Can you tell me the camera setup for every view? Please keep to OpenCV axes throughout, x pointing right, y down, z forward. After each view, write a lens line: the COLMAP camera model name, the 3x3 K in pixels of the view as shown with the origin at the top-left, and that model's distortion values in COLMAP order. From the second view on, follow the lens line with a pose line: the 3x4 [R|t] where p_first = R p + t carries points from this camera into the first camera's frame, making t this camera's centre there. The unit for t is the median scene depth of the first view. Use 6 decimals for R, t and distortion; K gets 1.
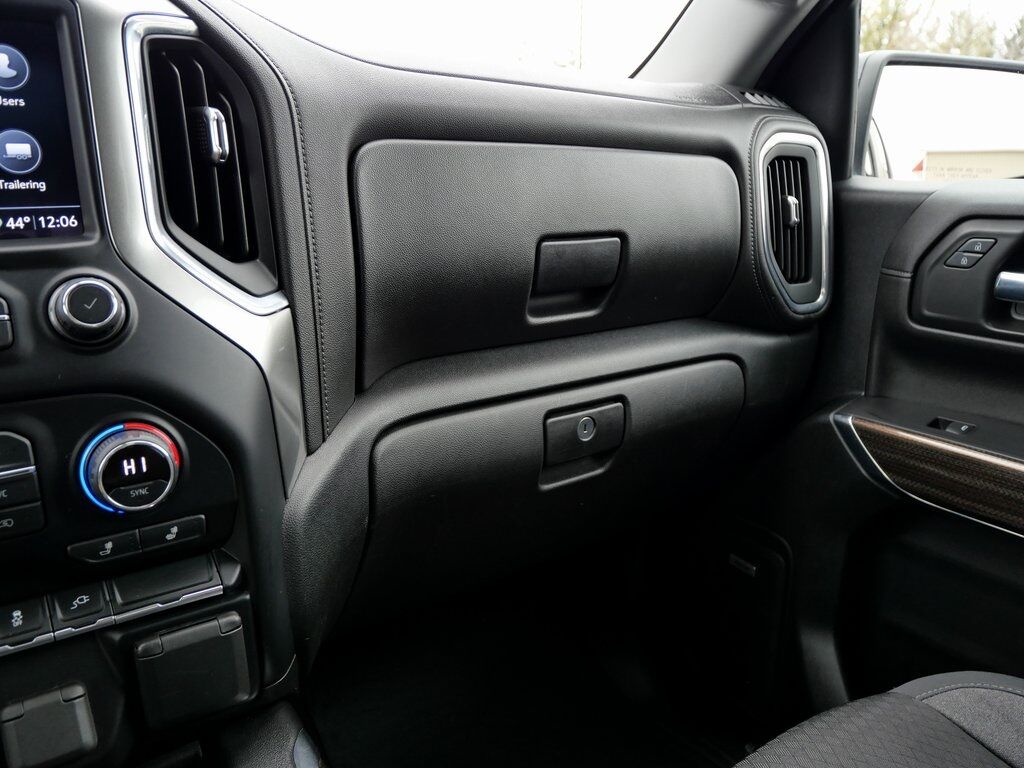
lens RADIAL K [[753.2, 0, 513.0], [0, 753.2, 387.5], [0, 0, 1]] dist [-0.067401, 0.024828]
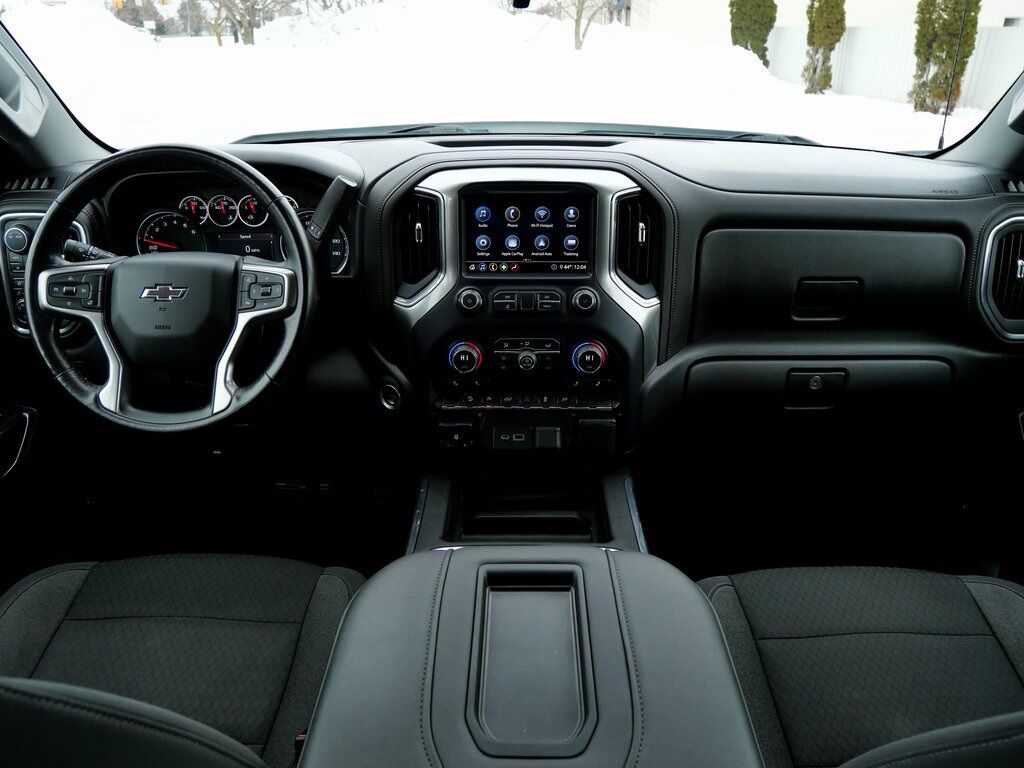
lens RADIAL K [[768.2, 0, 512.0], [0, 768.2, 384.0], [0, 0, 1]] dist [-0.077648, 0.045062]
pose [[0.807286, 0.232253, -0.542538, 0.772088], [-0.151006, 0.969994, 0.190547, -0.276804], [0.570514, -0.071899, 0.818135, -1.409856]]
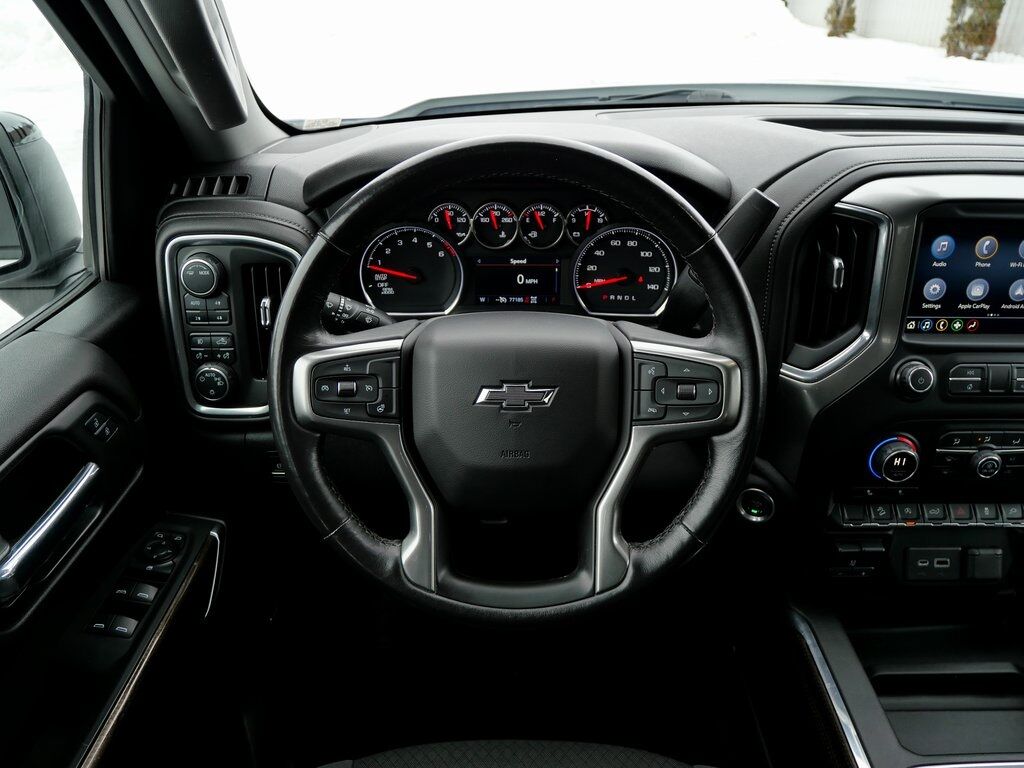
lens RADIAL K [[753.2, 0, 513.0], [0, 753.2, 387.5], [0, 0, 1]] dist [-0.067401, 0.024828]
pose [[0.810851, 0.270923, -0.518770, -0.674704], [-0.149216, 0.952808, 0.264369, -0.319069], [0.565912, -0.136955, 0.813011, -1.217966]]
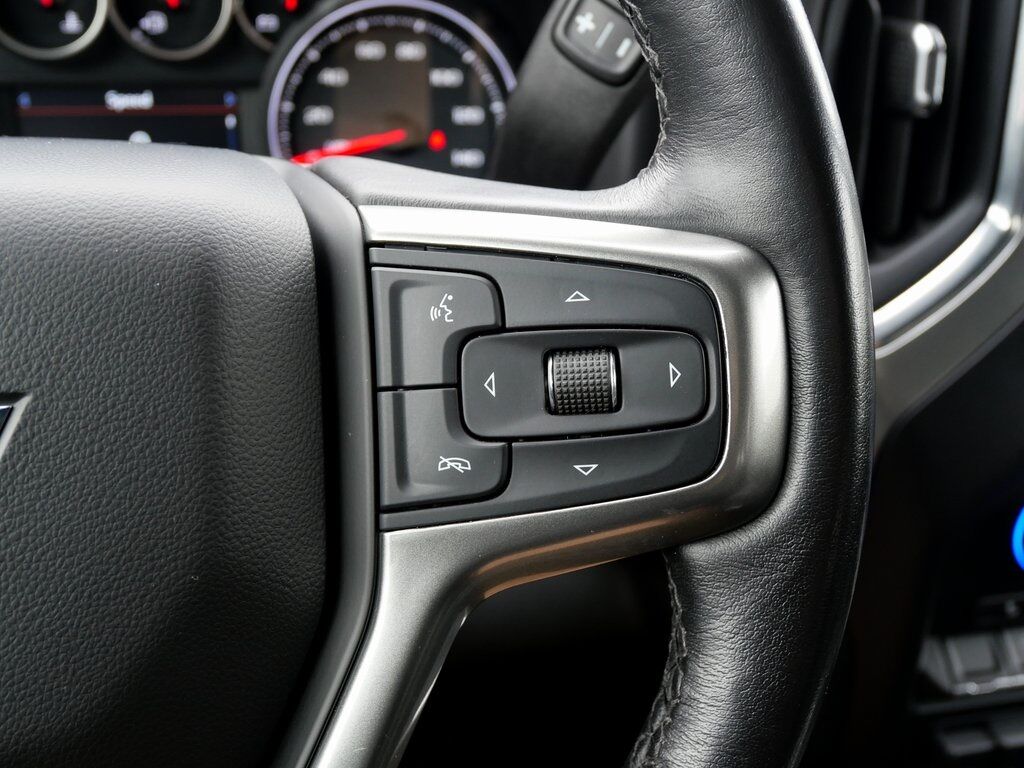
lens RADIAL K [[959.7, 0, 512.0], [0, 959.7, 384.0], [0, 0, 1]] dist [-0.007904, -0.010283]
pose [[0.911104, 0.200152, -0.360317, -0.989969], [-0.129947, 0.969086, 0.209730, -0.088899], [0.391156, -0.144264, 0.908947, -0.358630]]
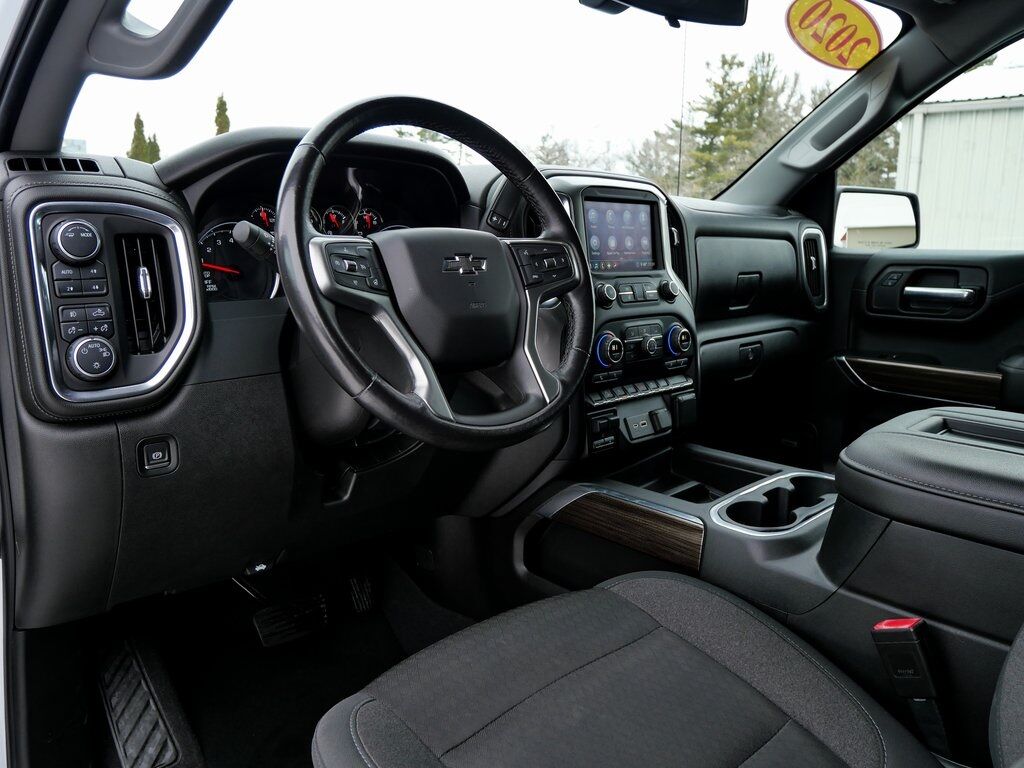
lens RADIAL K [[753.2, 0, 513.0], [0, 753.2, 387.5], [0, 0, 1]] dist [-0.067401, 0.024828]
pose [[0.990548, -0.029035, 0.134058, -1.495562], [0.039399, 0.996382, -0.075310, 0.479782], [-0.131387, 0.079880, 0.988108, -1.899692]]
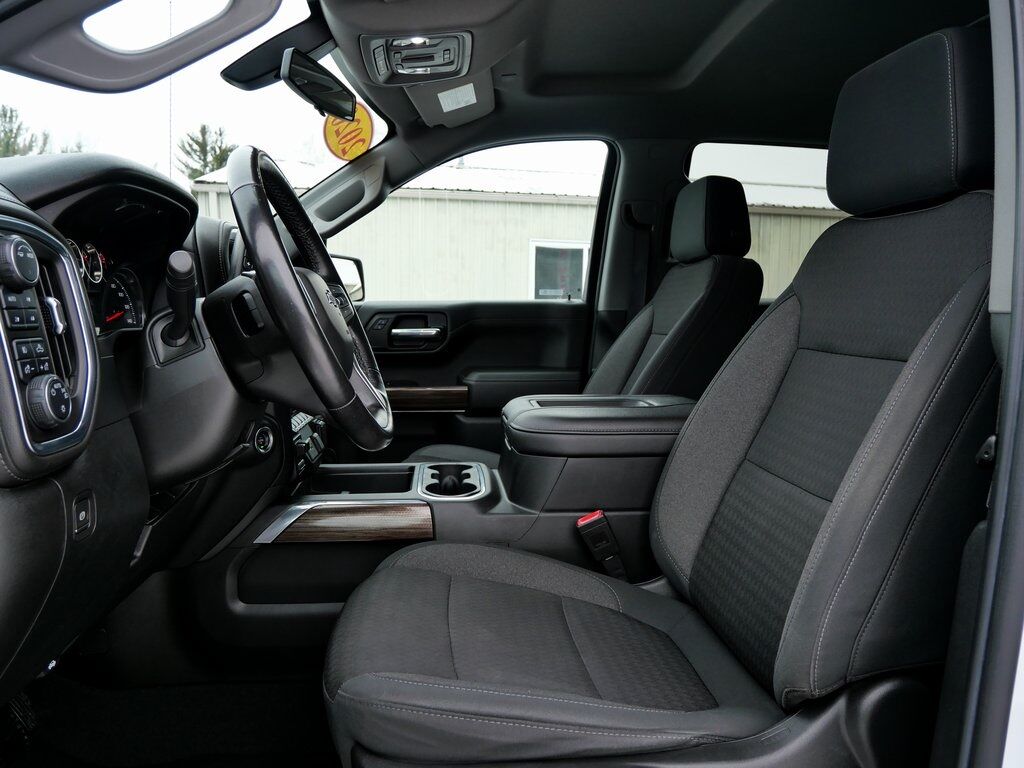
lens RADIAL K [[753.2, 0, 513.0], [0, 753.2, 387.5], [0, 0, 1]] dist [-0.067401, 0.024828]
pose [[0.499160, -0.095772, 0.861201, -2.945554], [0.237449, 0.970947, -0.029652, 0.474216], [-0.833341, 0.219293, 0.507399, -1.578796]]
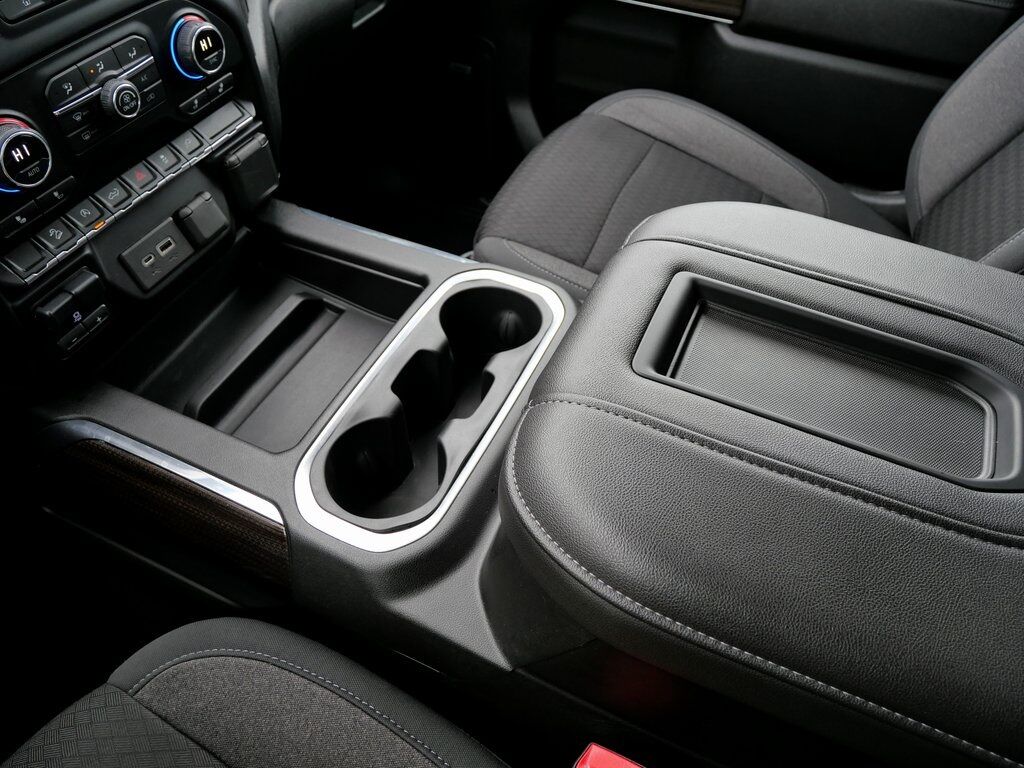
lens RADIAL K [[753.2, 0, 513.0], [0, 753.2, 387.5], [0, 0, 1]] dist [-0.067401, 0.024828]
pose [[0.864063, -0.363165, 0.348576, -0.659866], [0.115658, 0.817170, 0.564674, -0.092688], [-0.489916, -0.447598, 0.748090, -0.724247]]
